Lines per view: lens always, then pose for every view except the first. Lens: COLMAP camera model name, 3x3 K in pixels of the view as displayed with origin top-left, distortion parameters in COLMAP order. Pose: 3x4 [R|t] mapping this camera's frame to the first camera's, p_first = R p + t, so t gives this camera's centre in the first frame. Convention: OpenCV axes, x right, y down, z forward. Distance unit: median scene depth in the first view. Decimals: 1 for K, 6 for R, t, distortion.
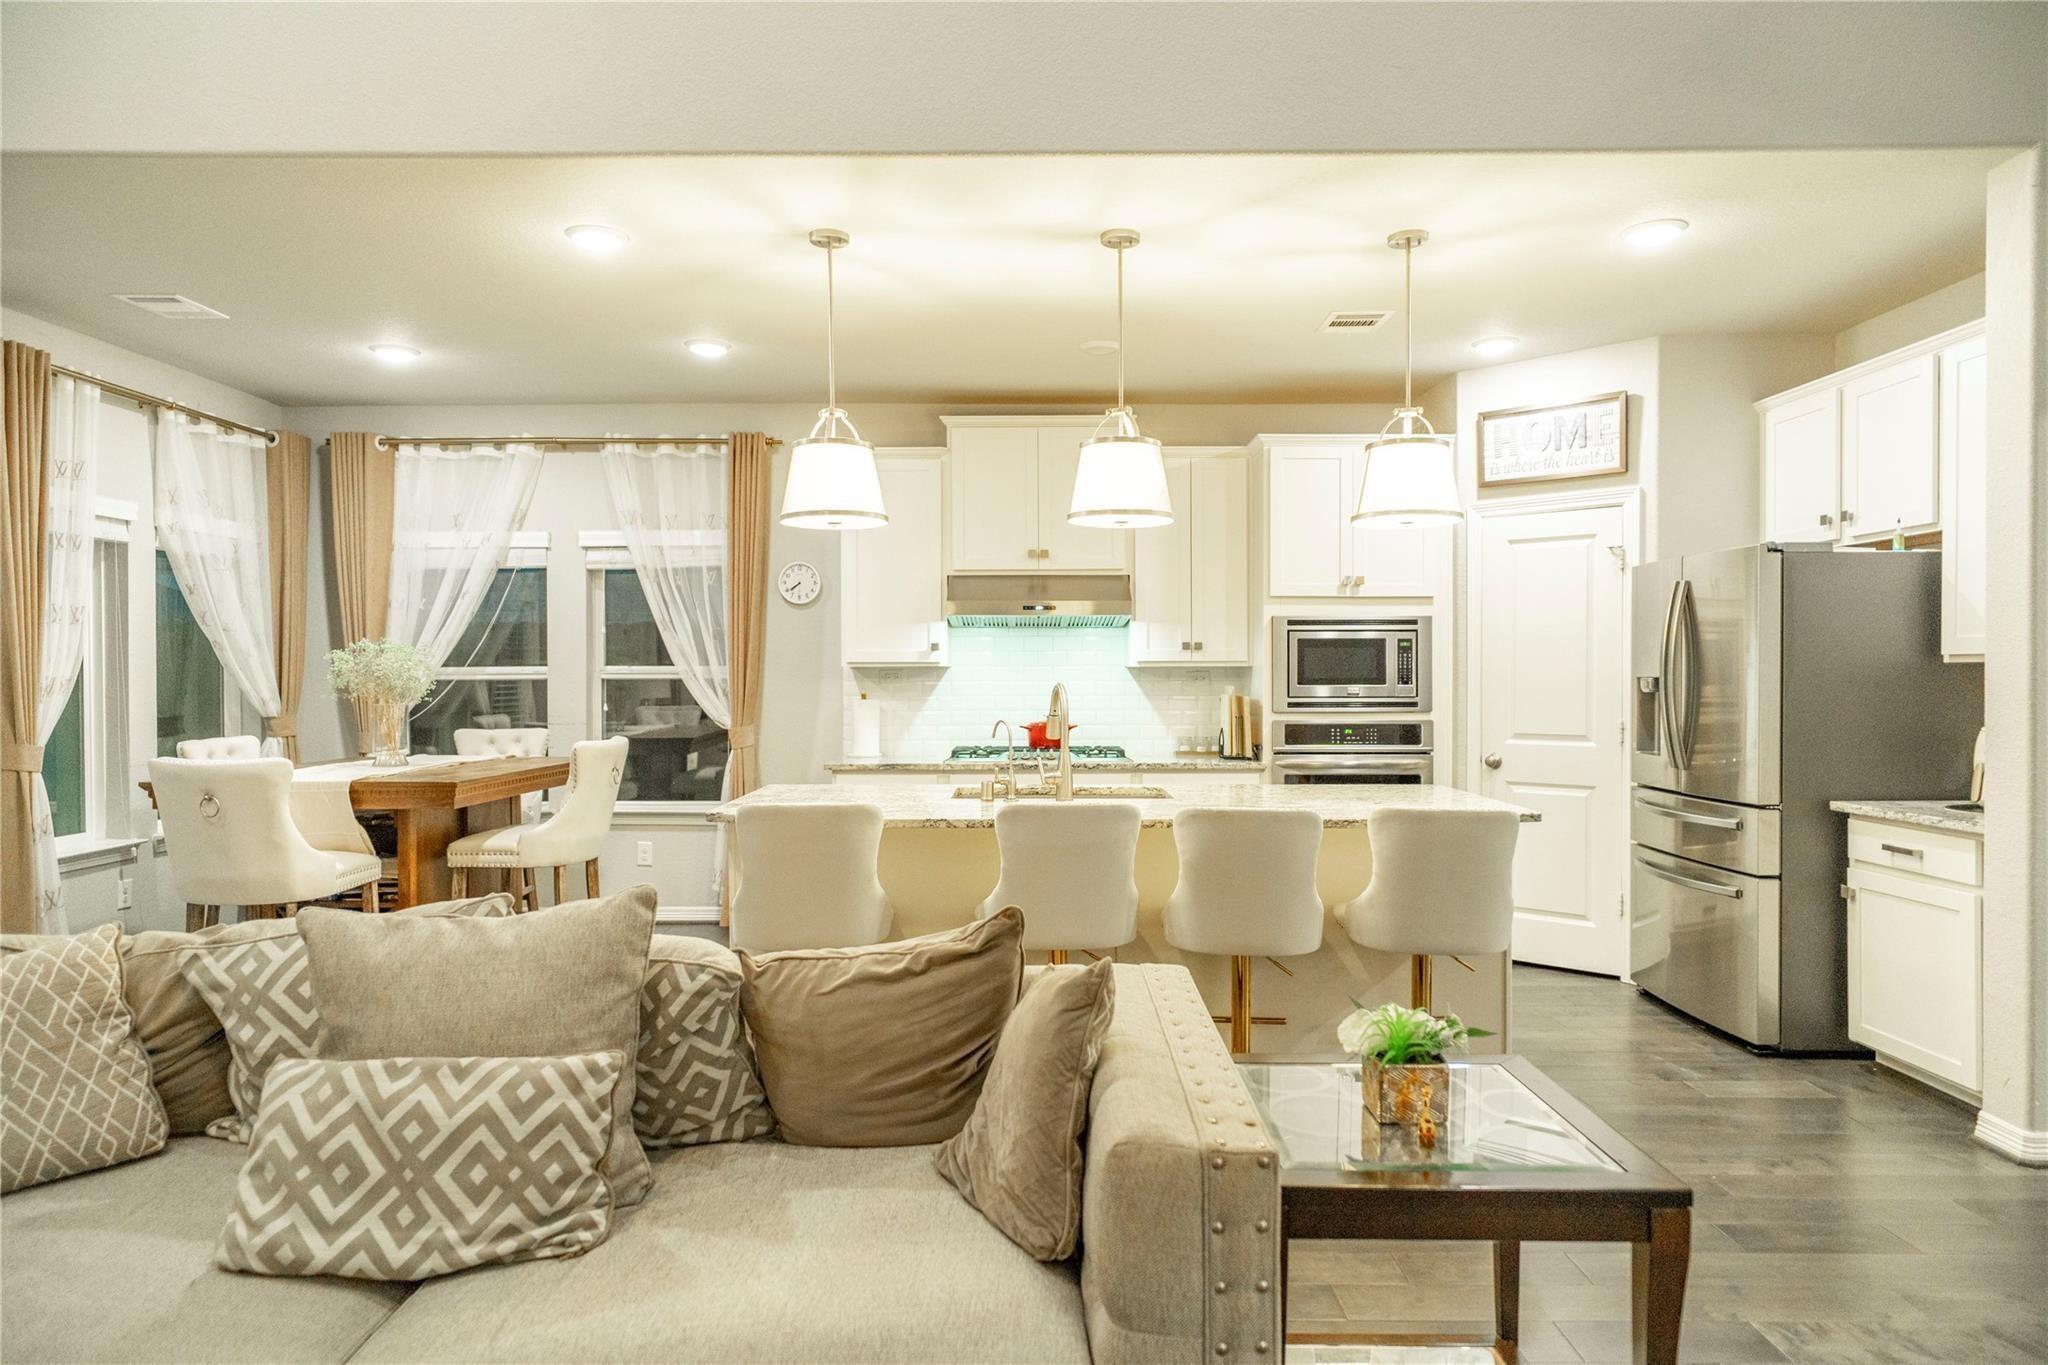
lens RADIAL K [[1185.2, 0, 1024.0], [0, 1185.2, 682.5], [0, 0, 1]] dist [-0.002912, -0.000042]
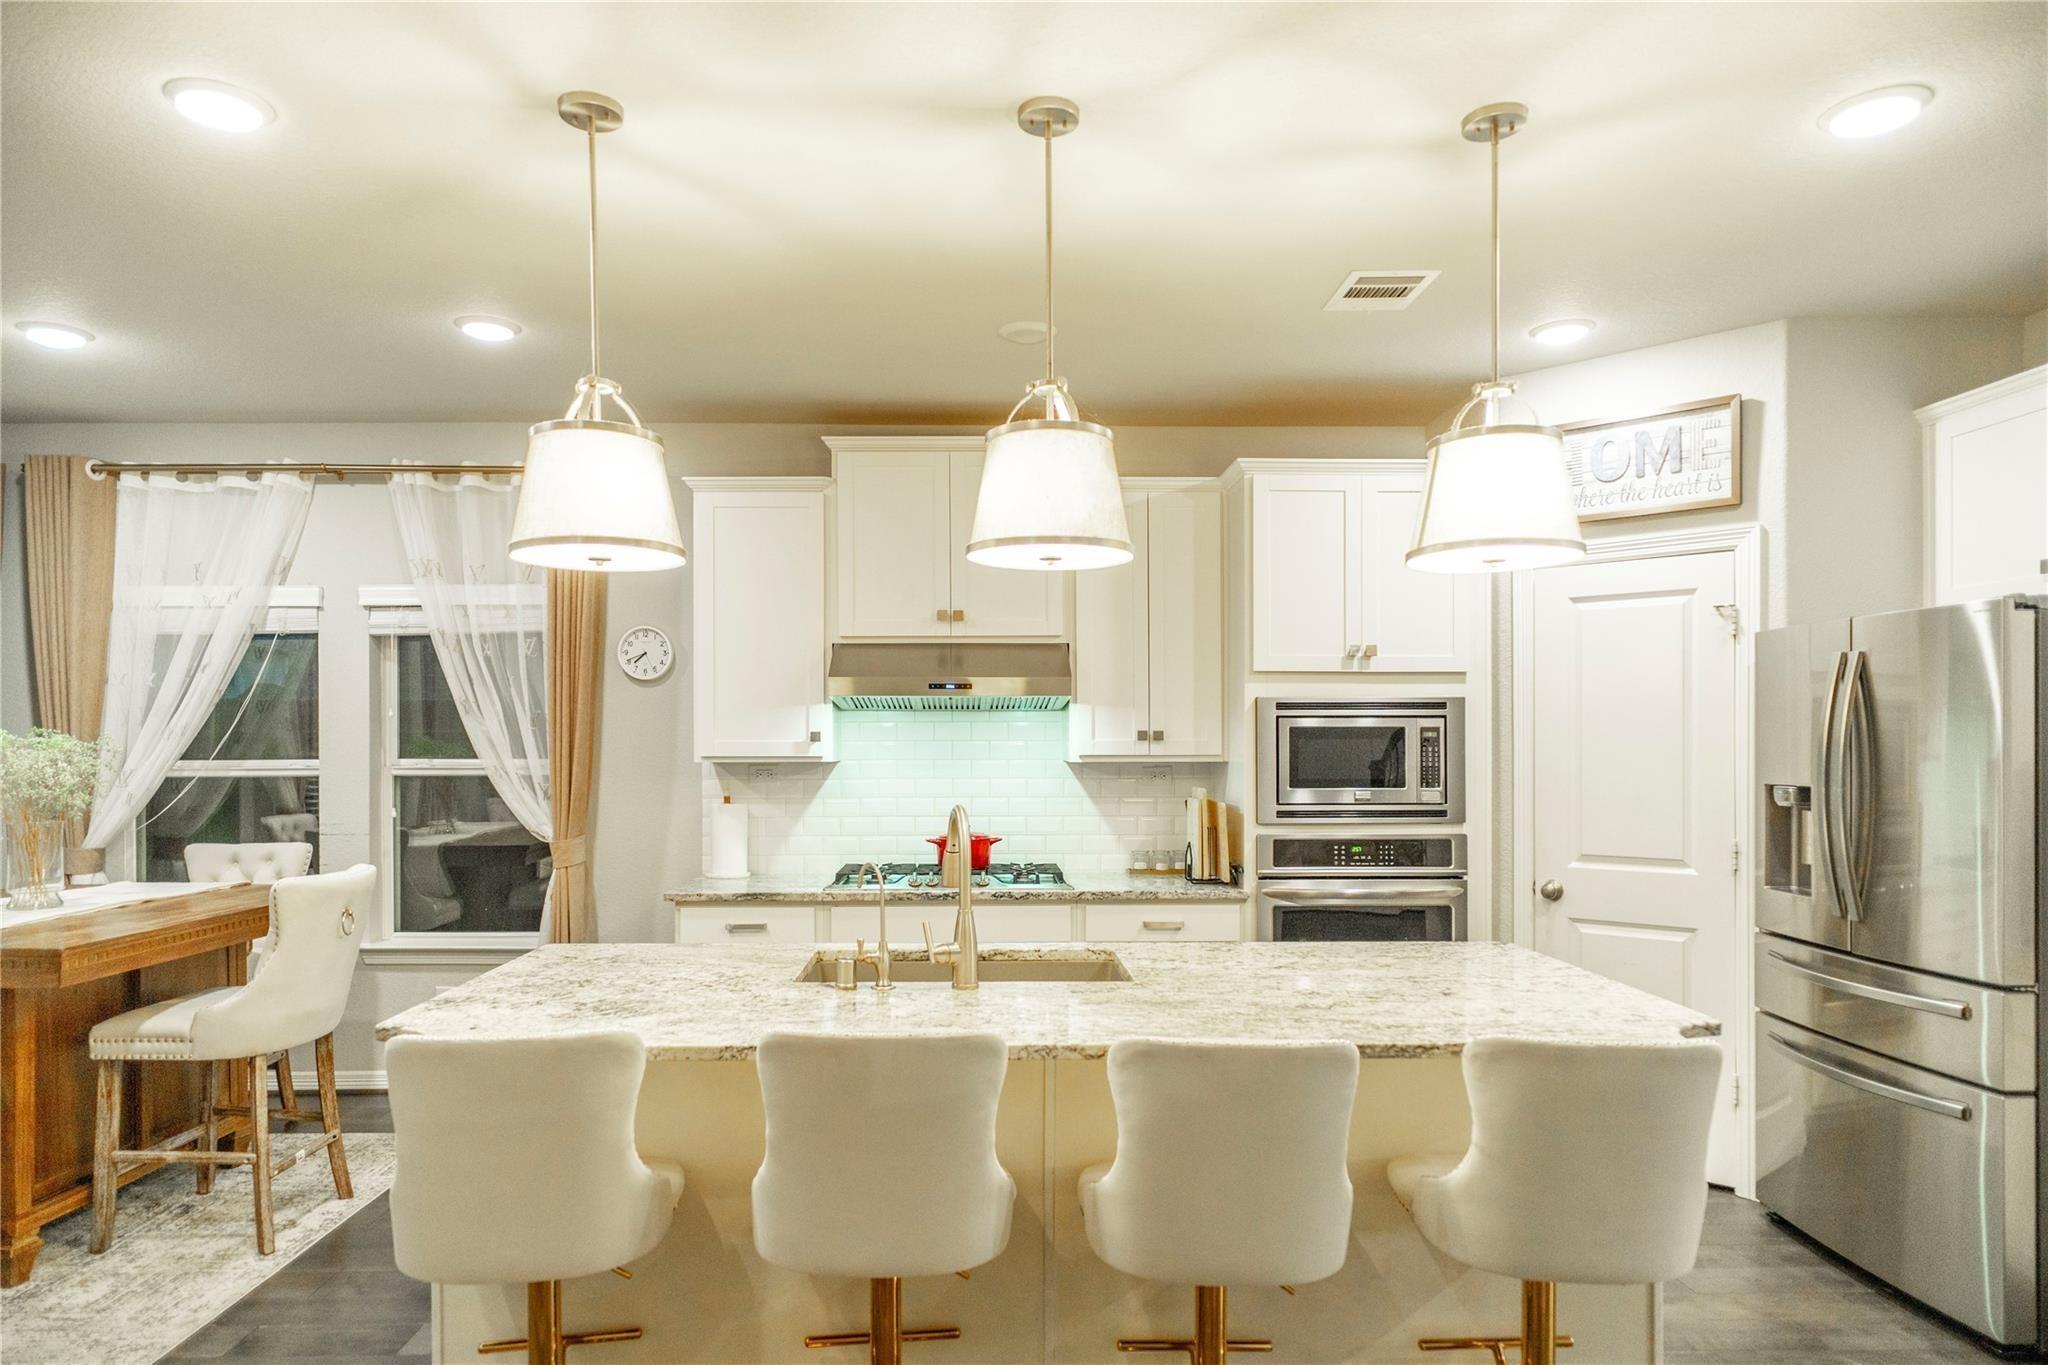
lens RADIAL K [[1201.4, 0, 991.7], [0, 1201.4, 729.4], [0, 0, 1]] dist [0.002973, 0.000052]
pose [[0.999813, 0.000202, 0.019340, 0.023972], [0.000197, 0.999787, -0.020628, -0.018981], [-0.019340, 0.020628, 0.999600, 0.223967]]
